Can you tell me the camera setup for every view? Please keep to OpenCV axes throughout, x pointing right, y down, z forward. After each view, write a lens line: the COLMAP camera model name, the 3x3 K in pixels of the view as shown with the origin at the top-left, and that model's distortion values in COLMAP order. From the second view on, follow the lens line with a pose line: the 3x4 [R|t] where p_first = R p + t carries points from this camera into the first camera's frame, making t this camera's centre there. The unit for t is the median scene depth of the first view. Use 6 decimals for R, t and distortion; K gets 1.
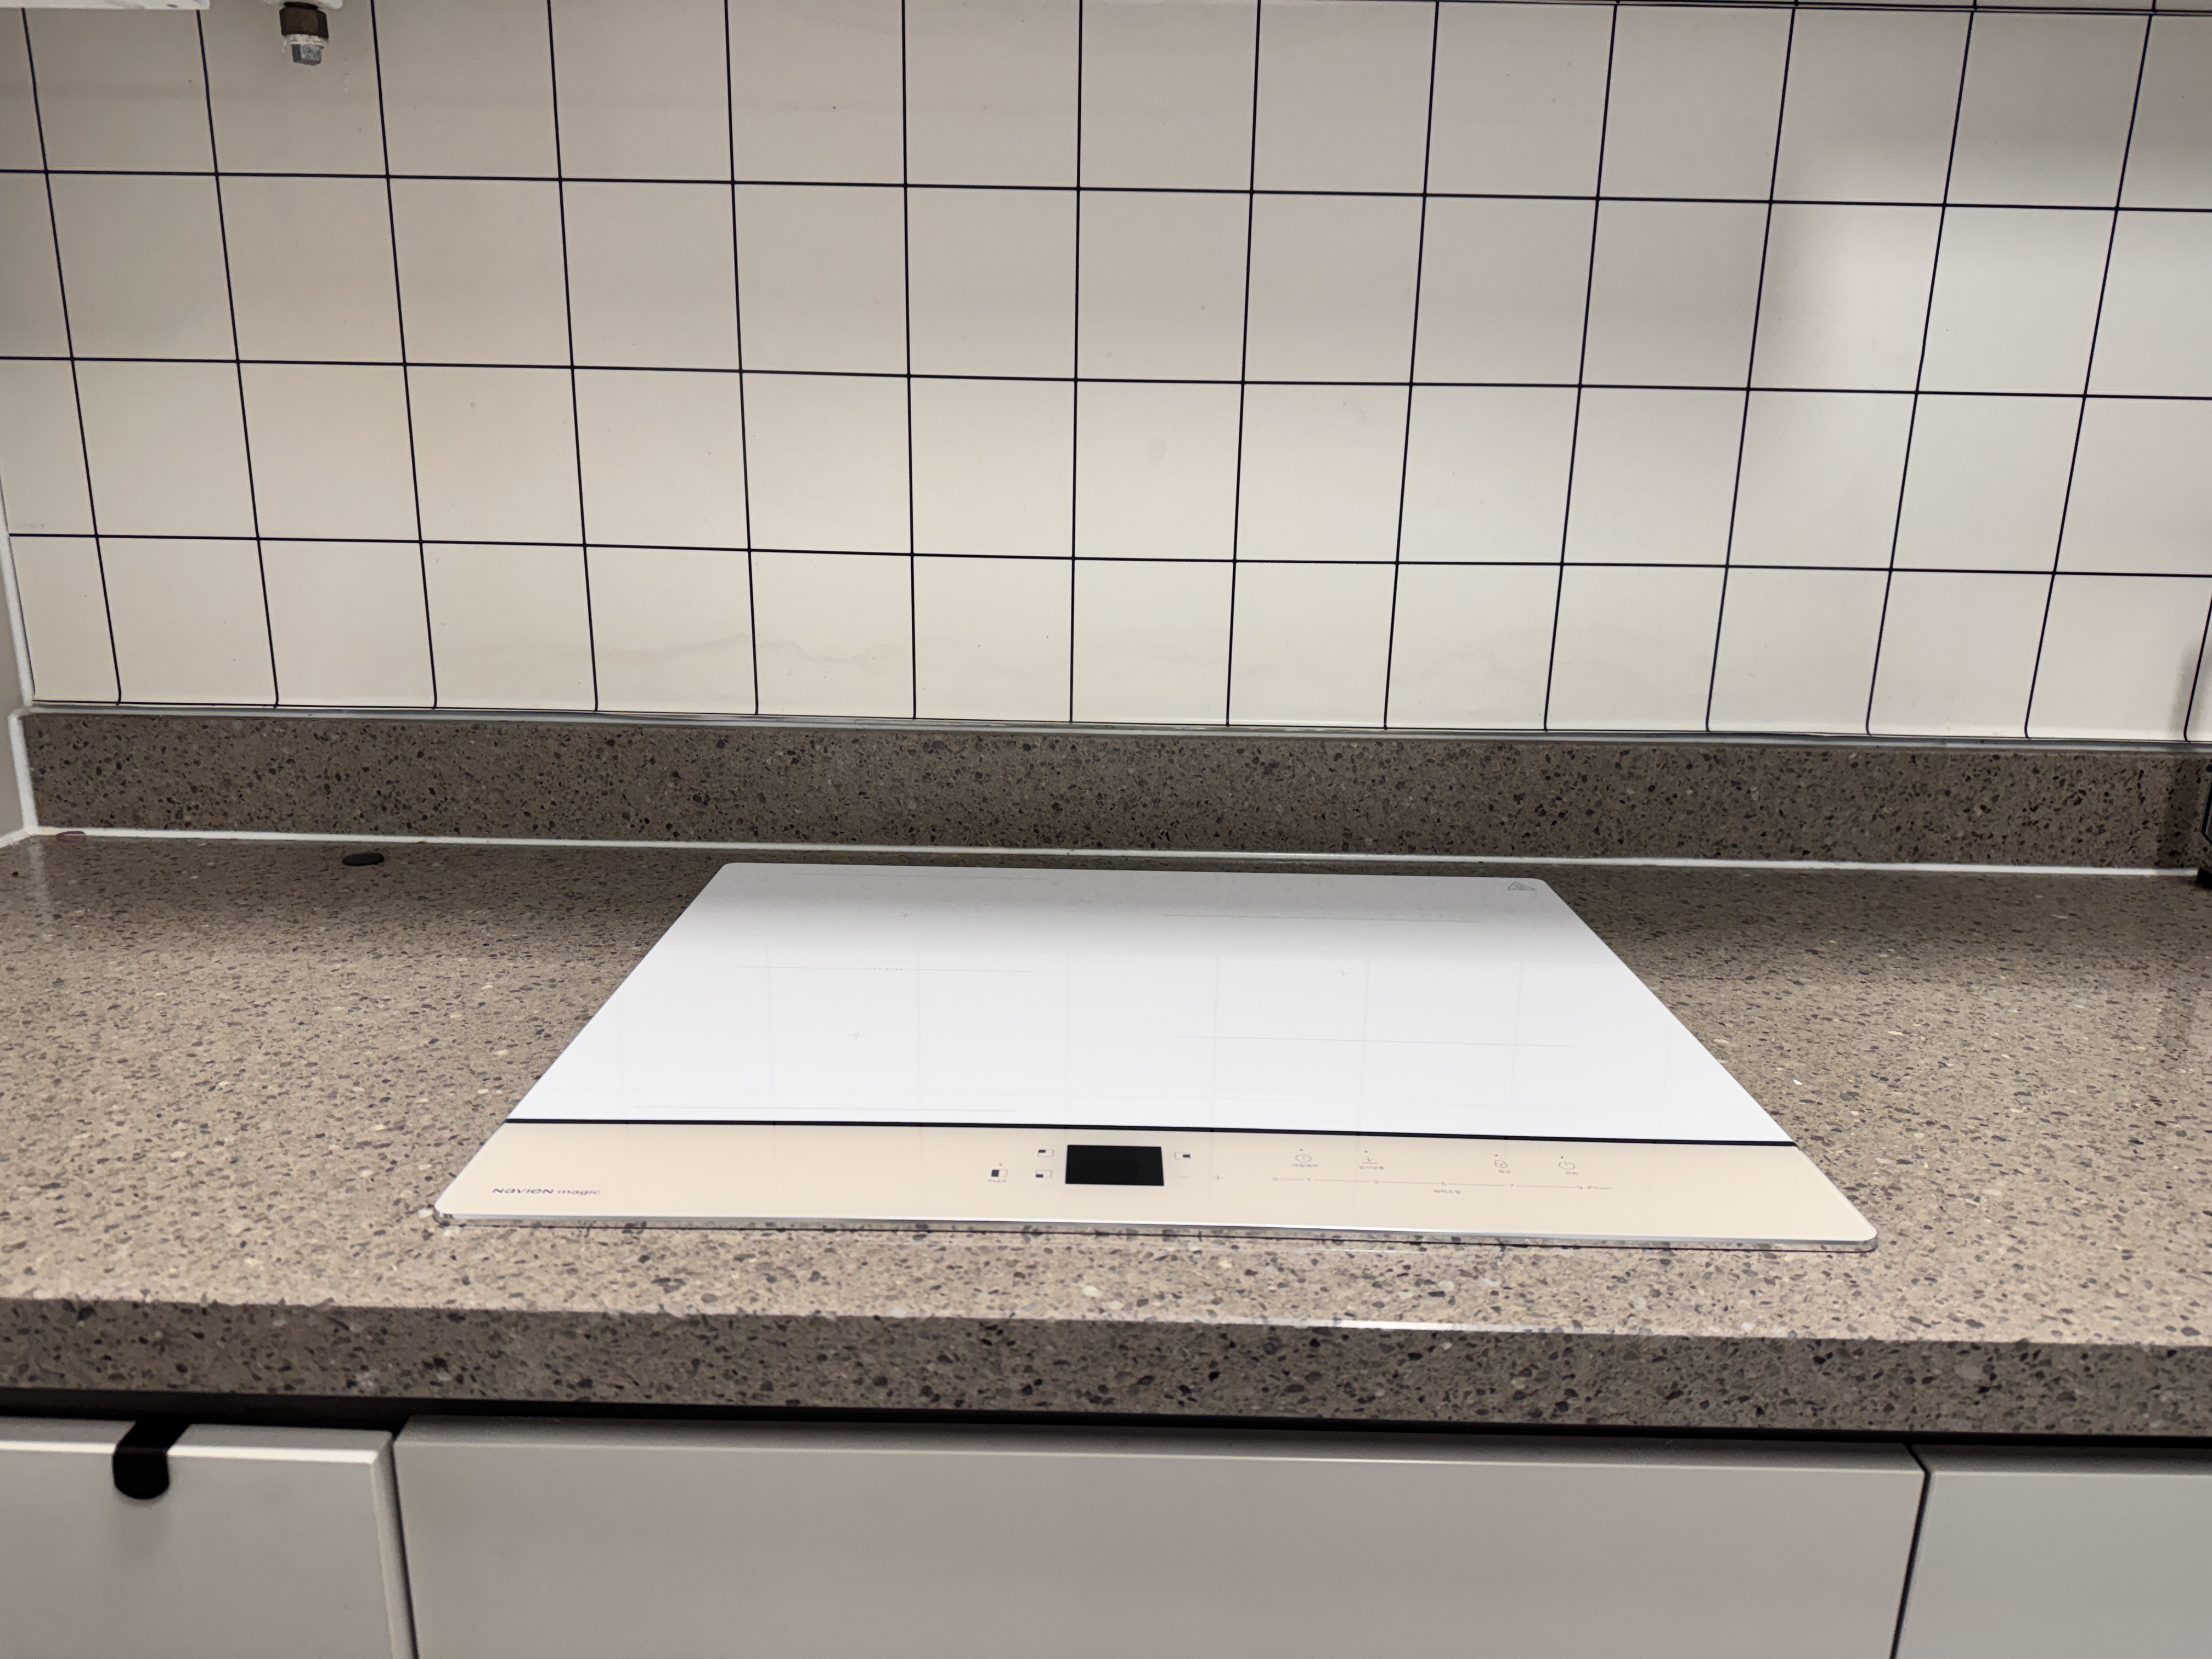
lens RADIAL K [[1565.7, 0, 1105.1], [0, 1565.7, 835.6], [0, 0, 1]] dist [0.072540, 0.000422]
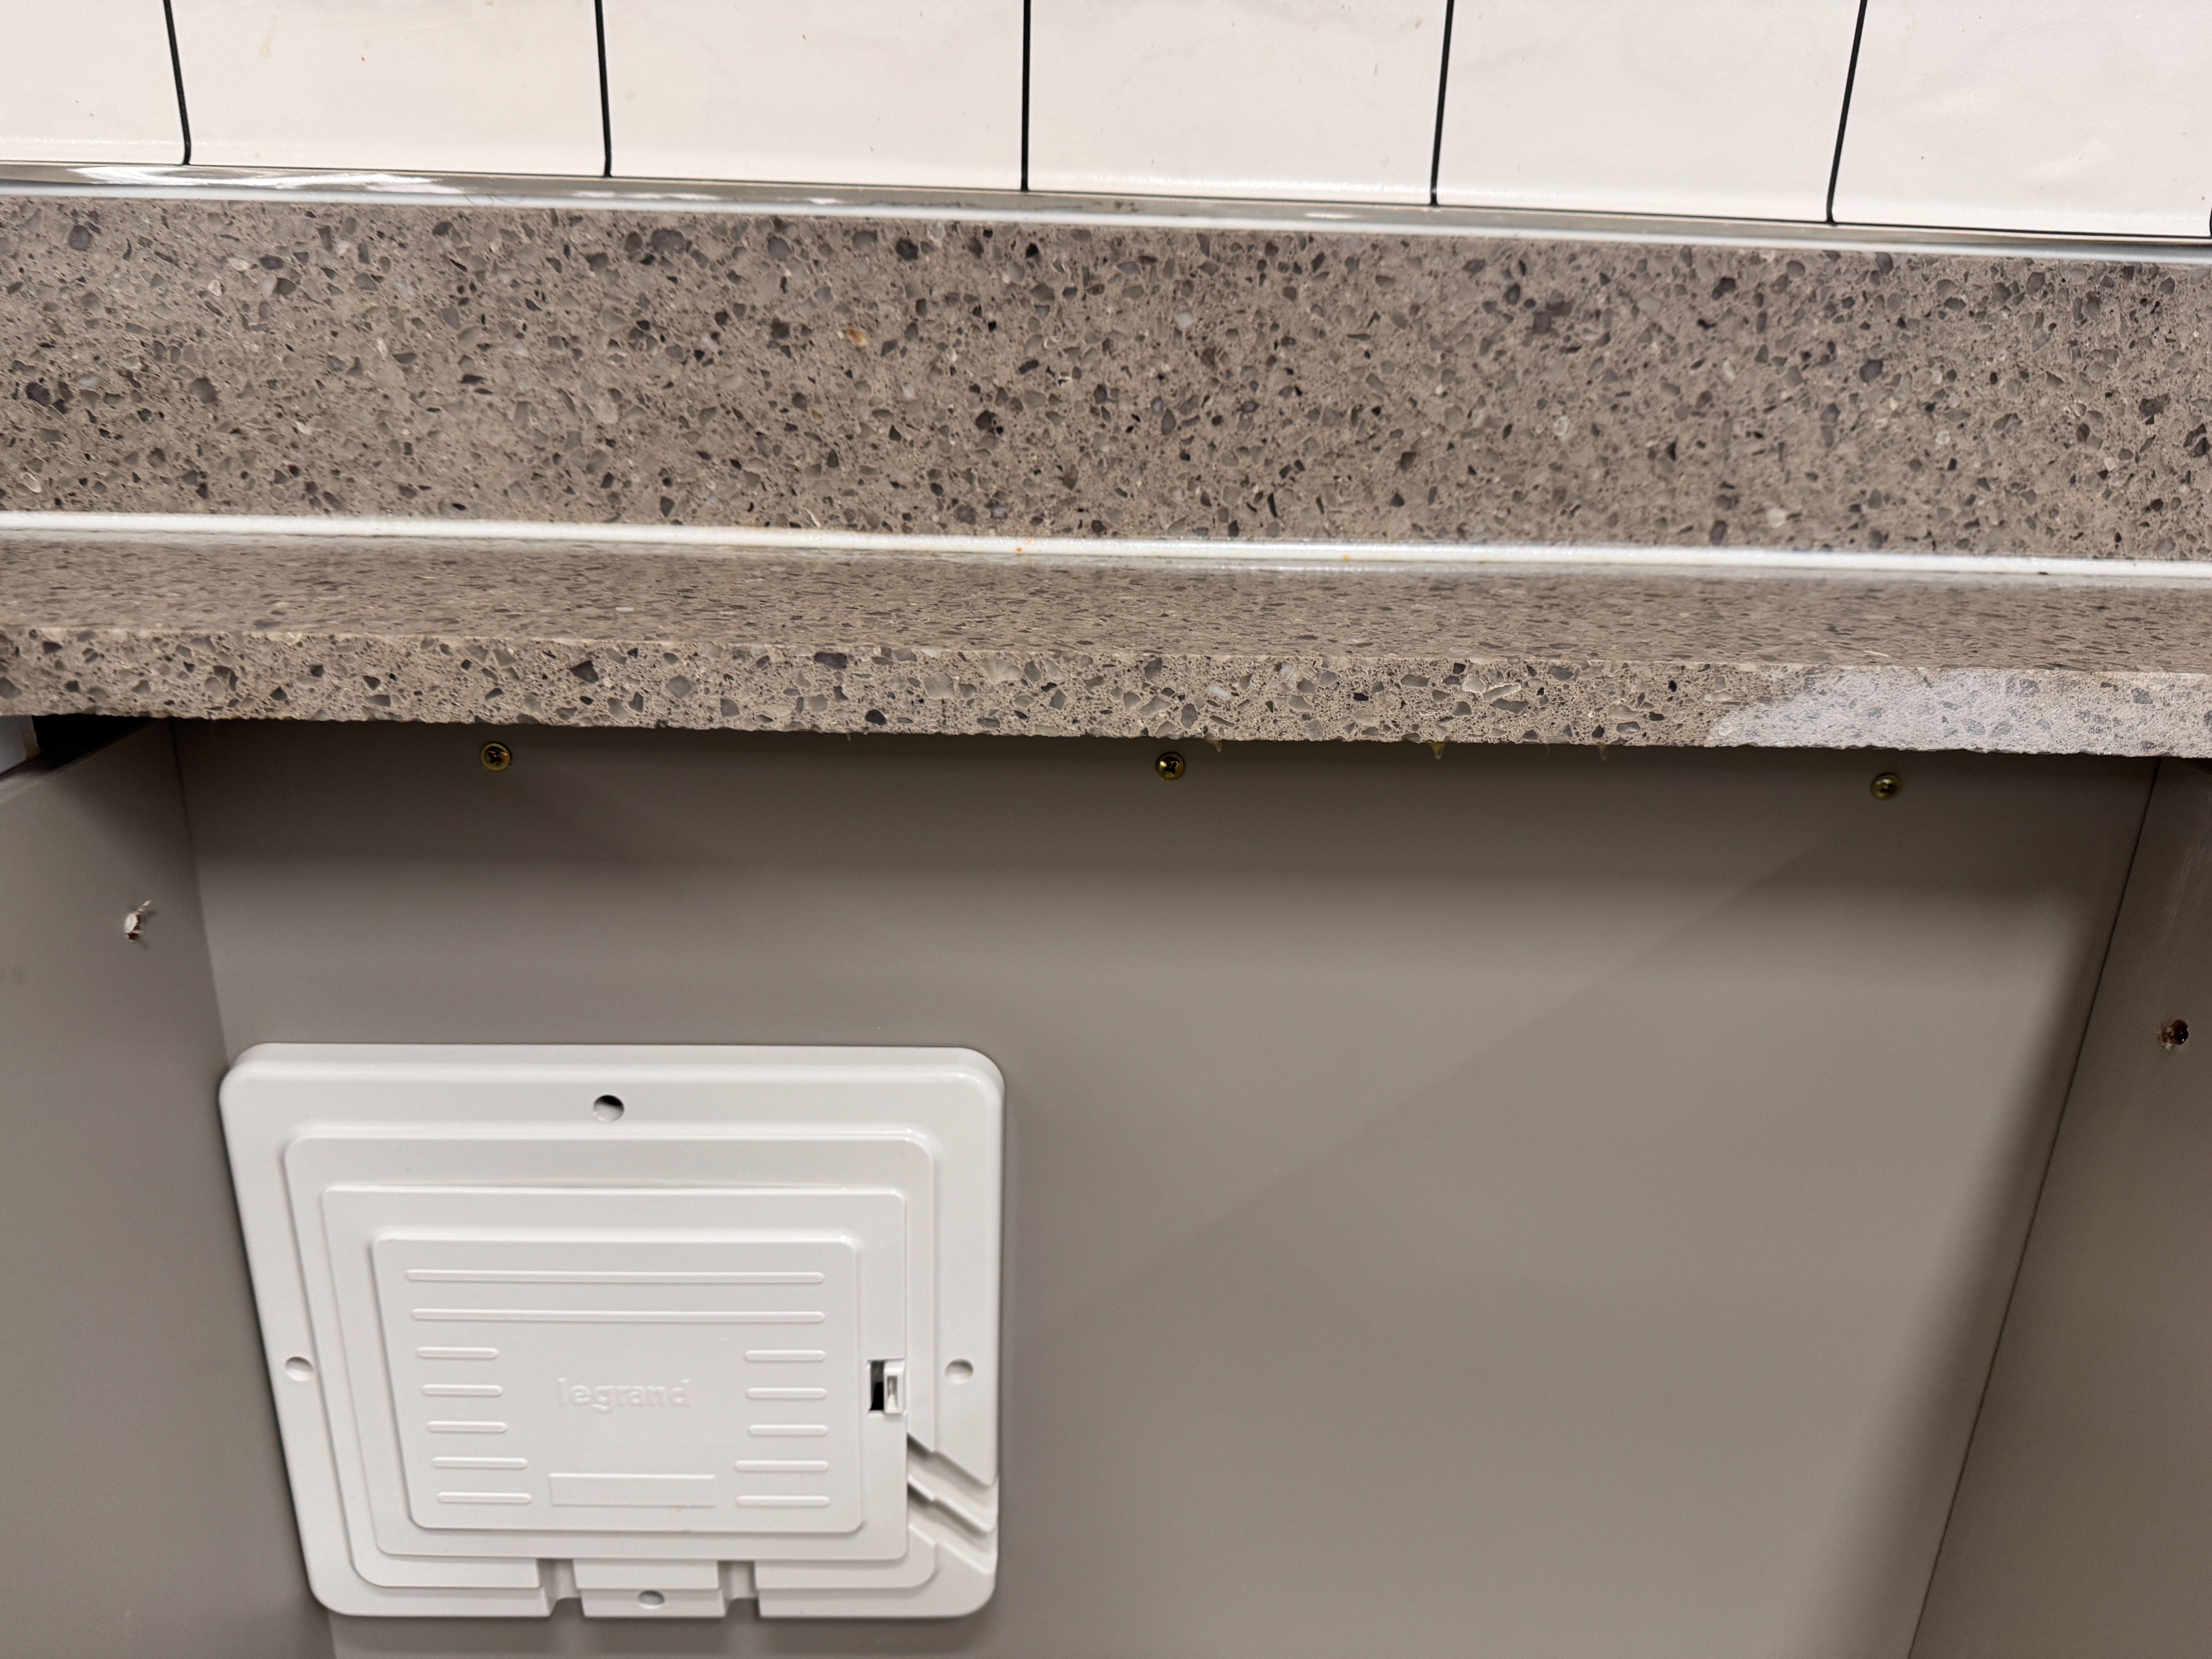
lens RADIAL K [[1565.7, 0, 1095.7], [0, 1565.7, 835.8], [0, 0, 1]] dist [0.072540, 0.000422]
pose [[0.999254, -0.001525, 0.038594, -0.019562], [-0.002256, 0.995209, 0.097748, 0.044857], [-0.038558, -0.097762, 0.994463, 0.603070]]
